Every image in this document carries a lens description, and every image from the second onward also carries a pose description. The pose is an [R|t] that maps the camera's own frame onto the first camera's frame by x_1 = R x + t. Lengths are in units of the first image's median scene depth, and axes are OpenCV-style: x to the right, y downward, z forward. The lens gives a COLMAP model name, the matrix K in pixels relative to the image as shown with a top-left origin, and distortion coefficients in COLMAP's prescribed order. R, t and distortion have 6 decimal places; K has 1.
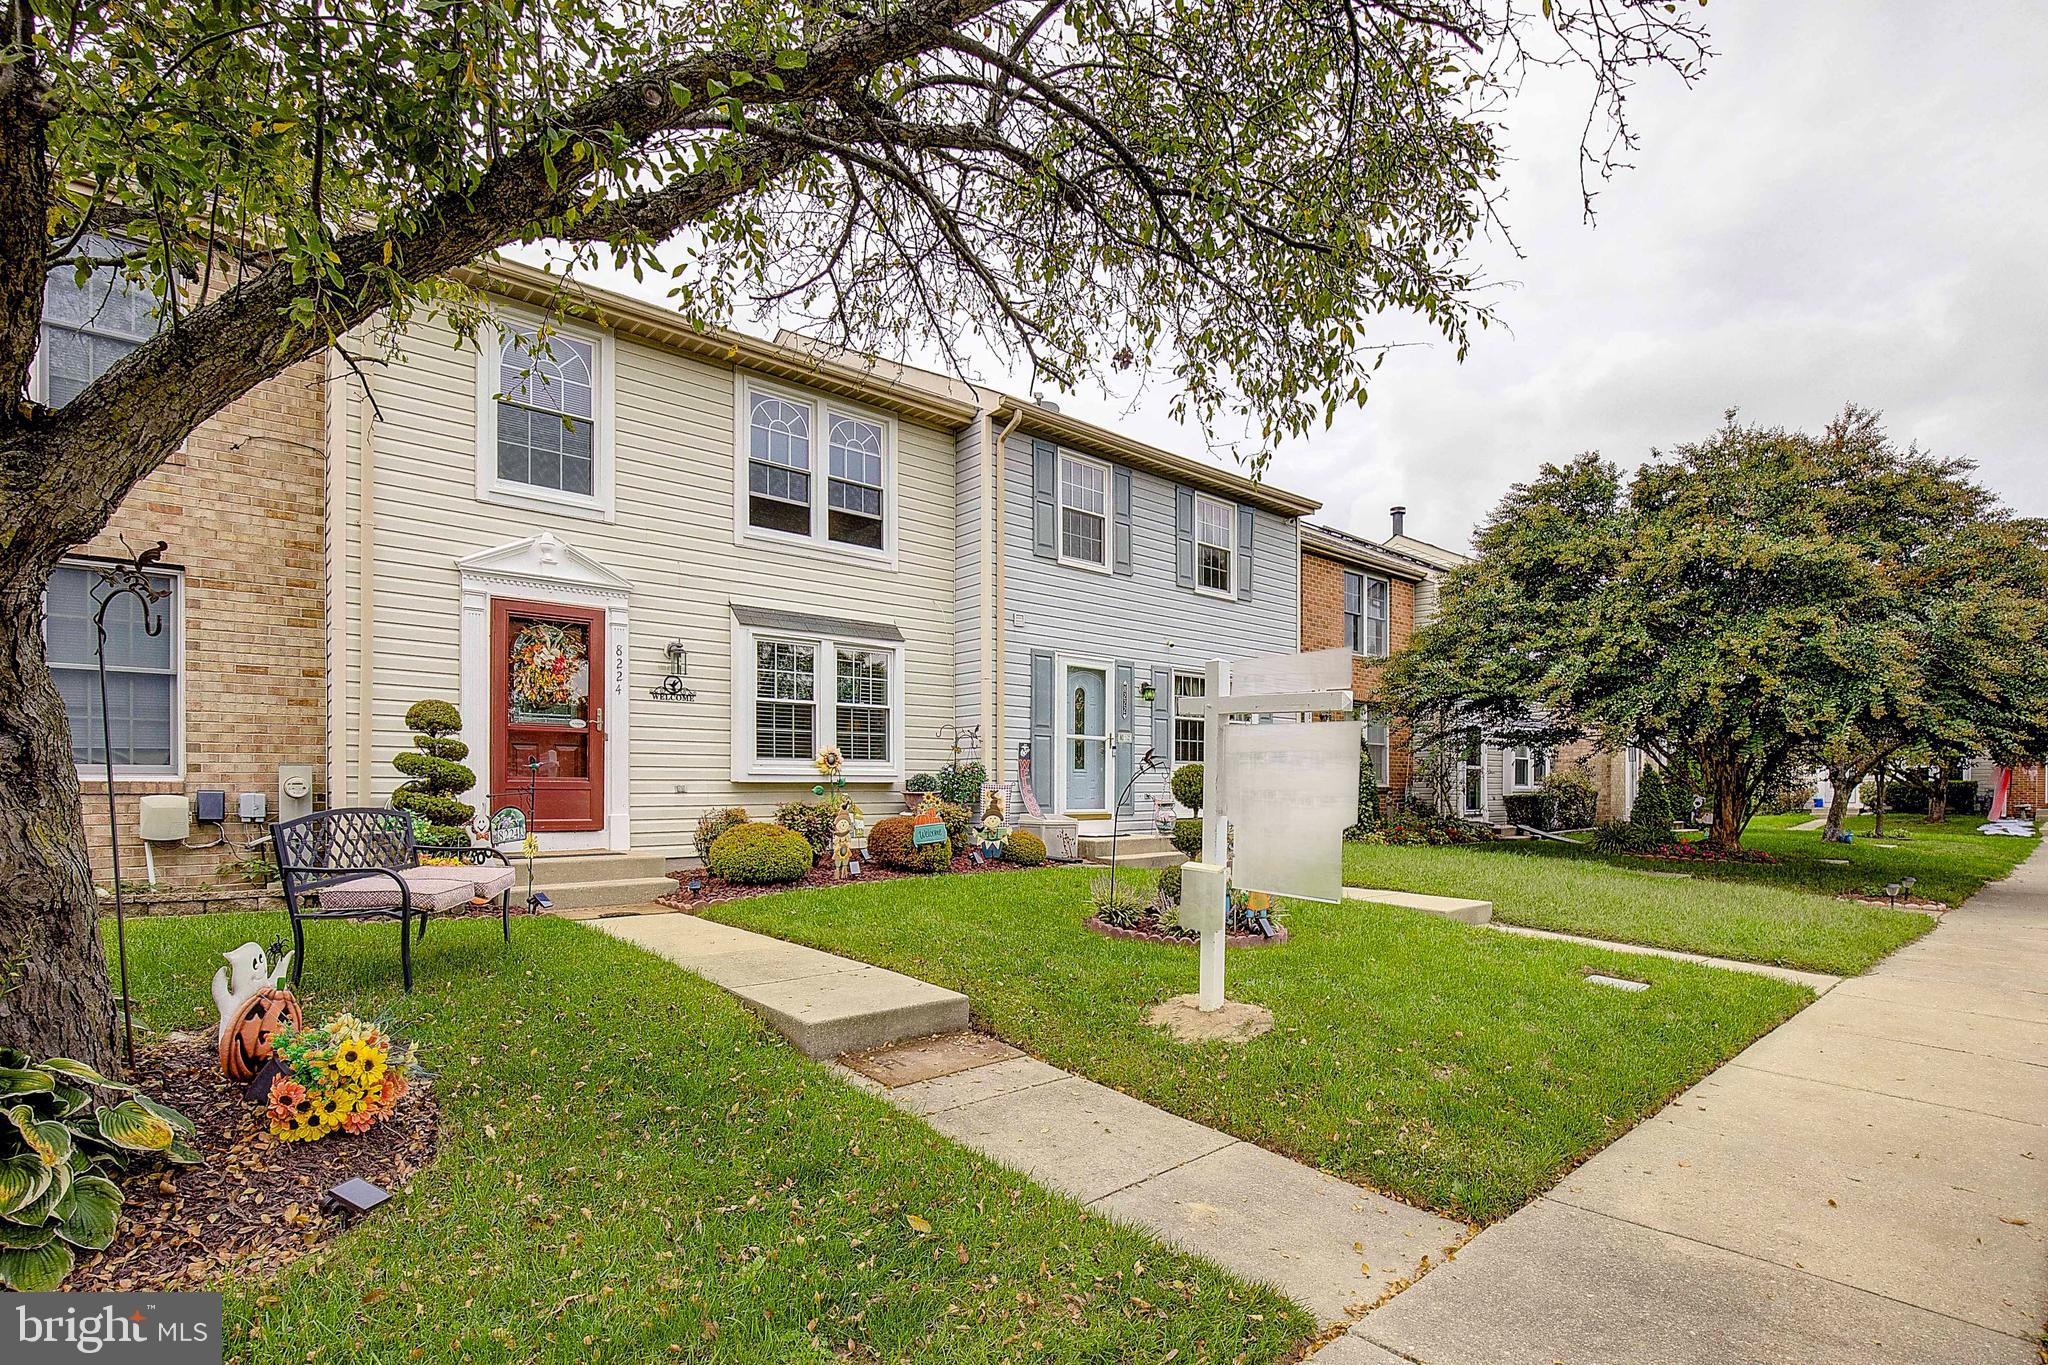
lens RADIAL K [[958.4, 0, 999.8], [0, 958.4, 856.0], [0, 0, 1]] dist [-0.014106, -0.000221]
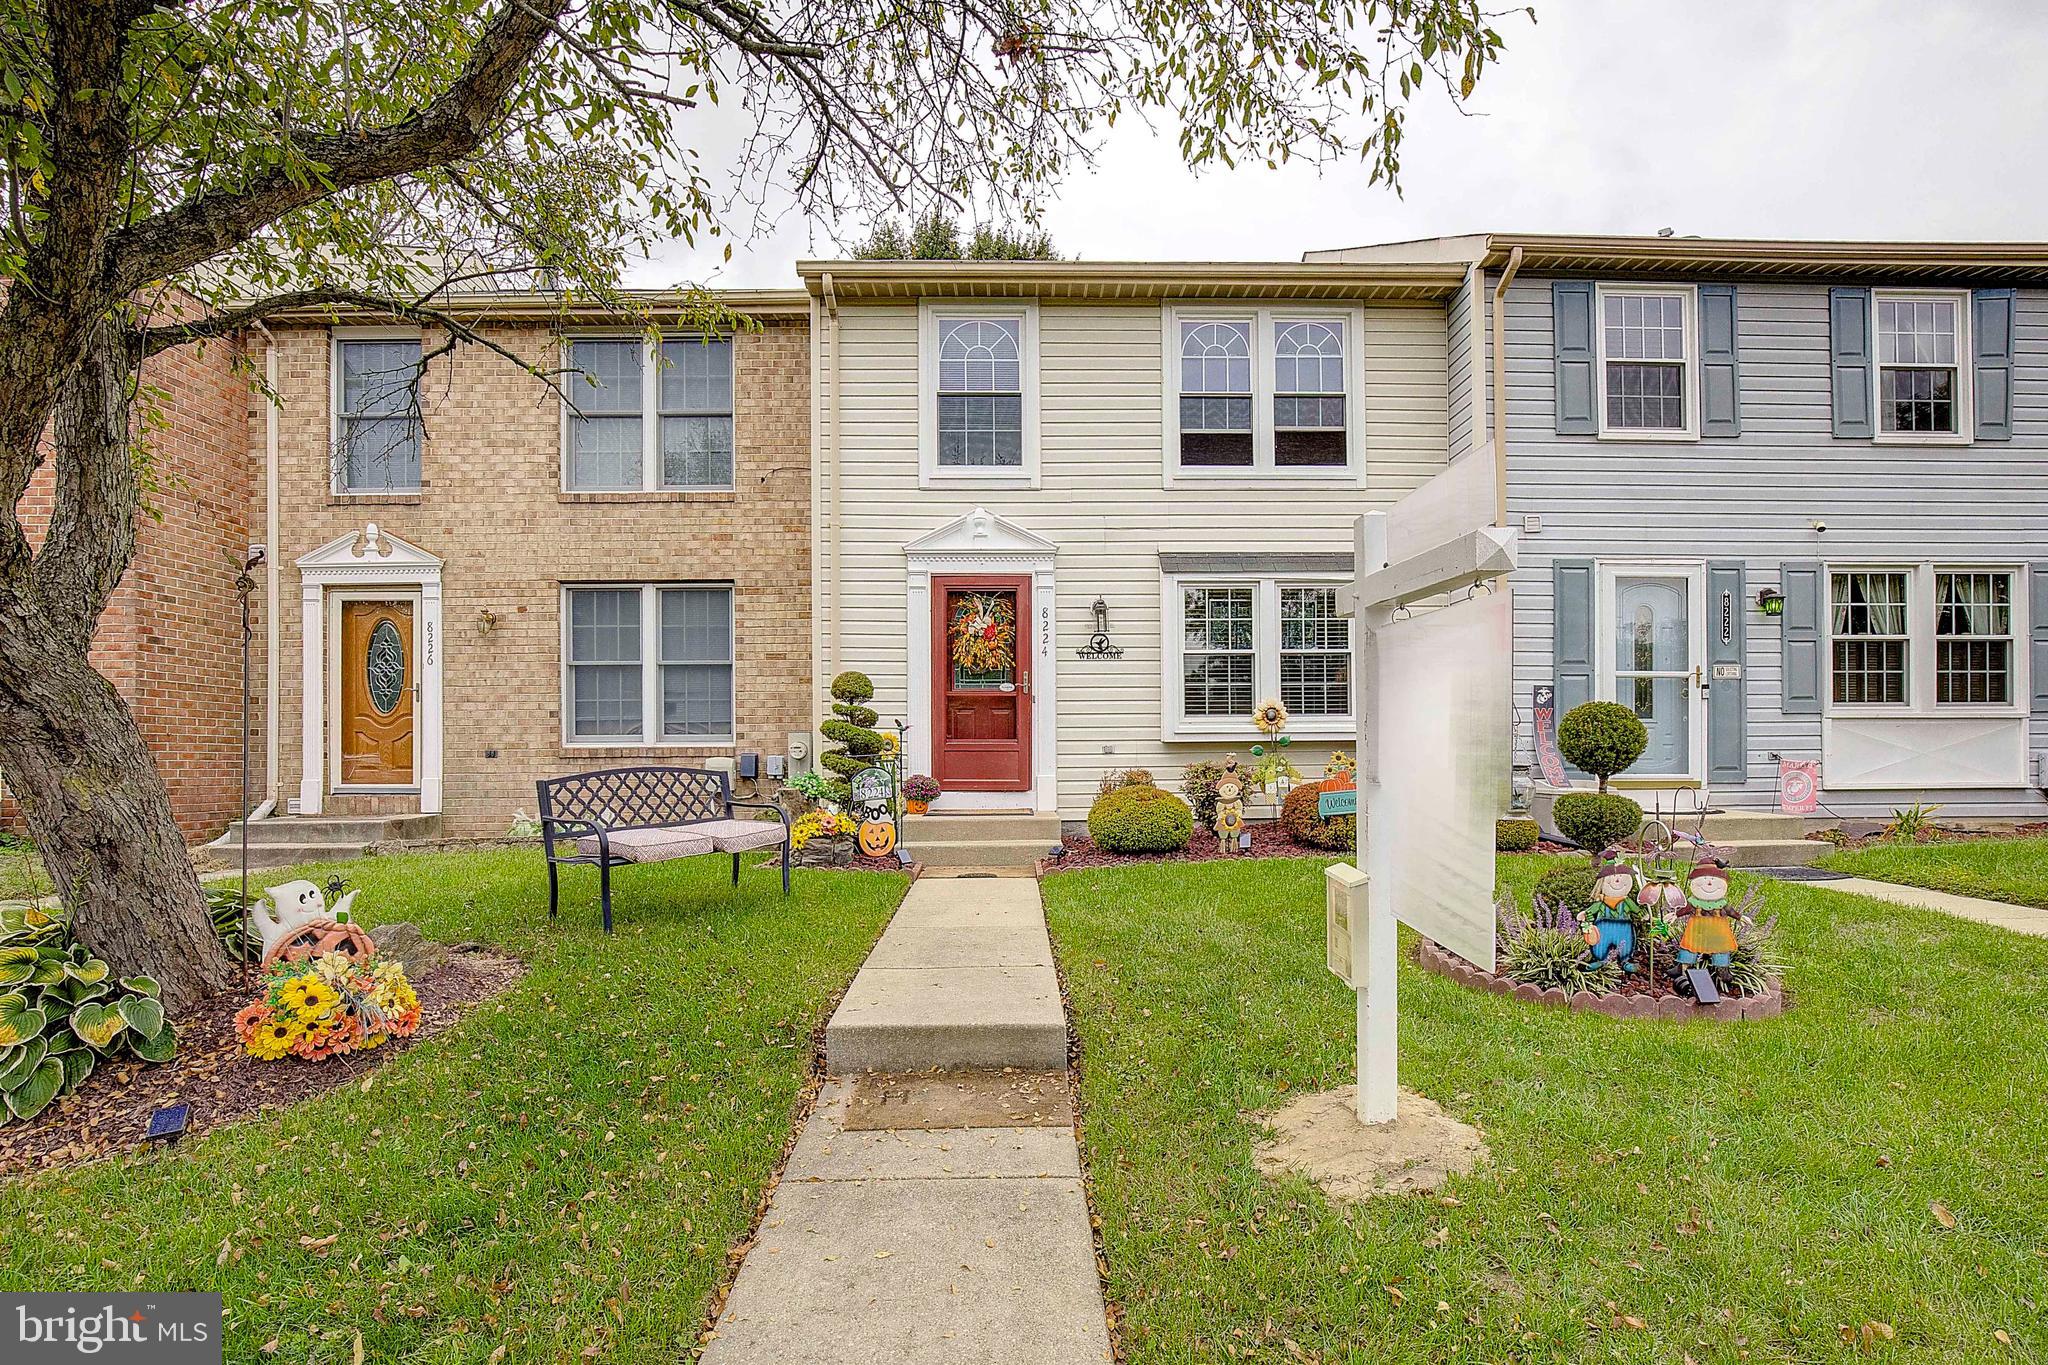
lens RADIAL K [[937.2, 0, 1028.1], [0, 937.2, 800.0], [0, 0, 1]] dist [-0.021228, 0.001185]
pose [[0.781285, 0.024866, -0.623679, 0.216039], [-0.036286, 0.999326, -0.005613, -0.011968], [0.623119, 0.027017, 0.781660, 0.227929]]
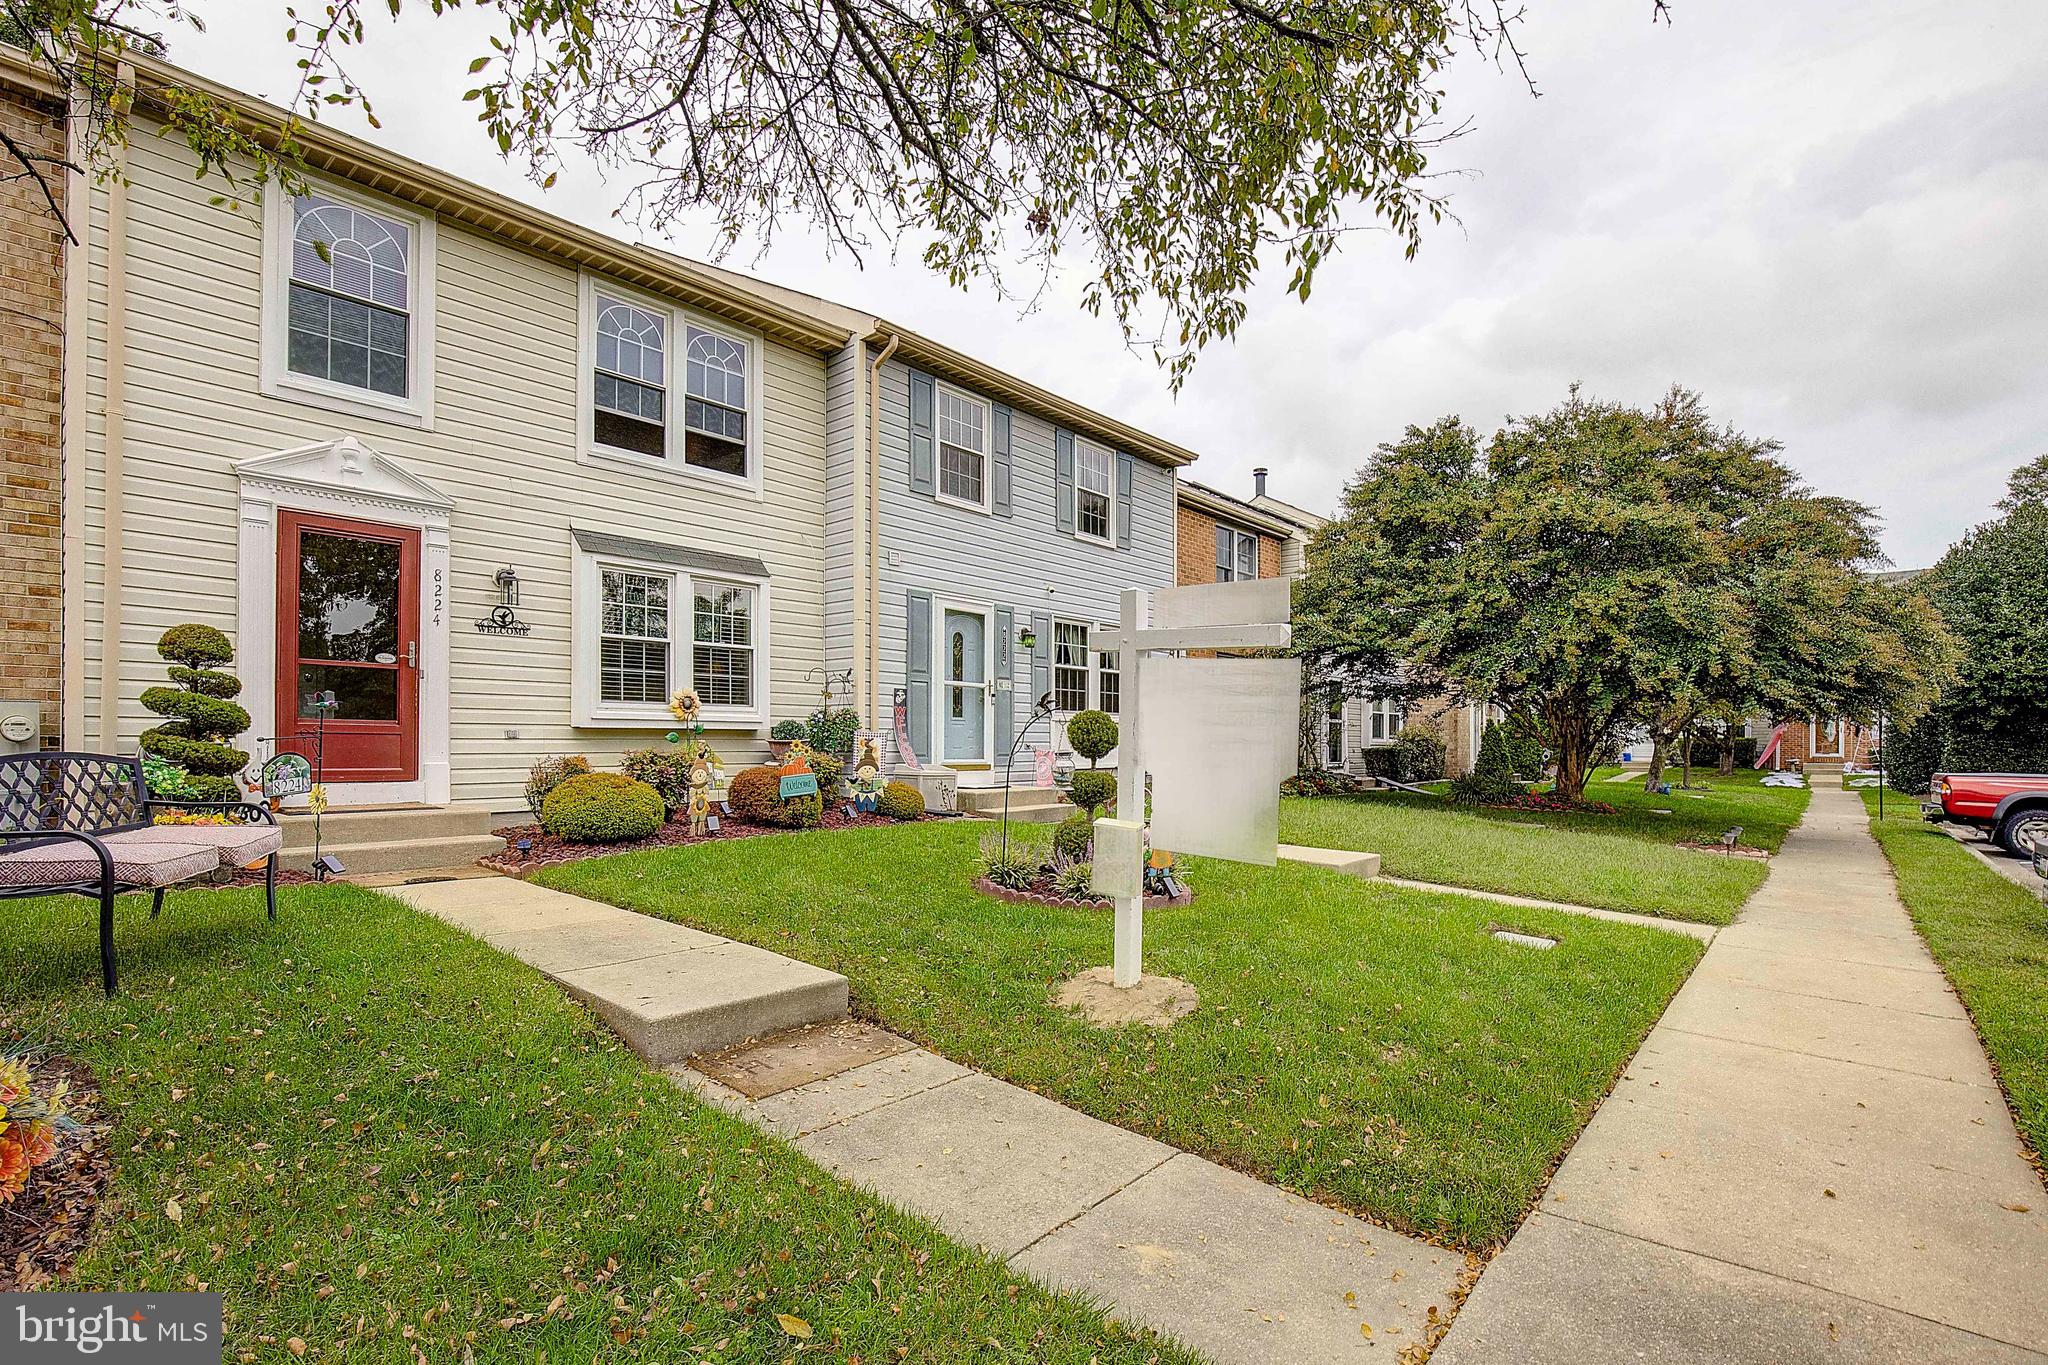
lens RADIAL K [[951.8, 0, 1004.4], [0, 951.8, 795.6], [0, 0, 1]] dist [-0.035938, 0.006774]
pose [[0.989669, -0.001172, 0.143368, -0.008529], [0.002883, 0.999927, -0.011728, -0.002384], [-0.143344, 0.012020, 0.989600, 0.080187]]
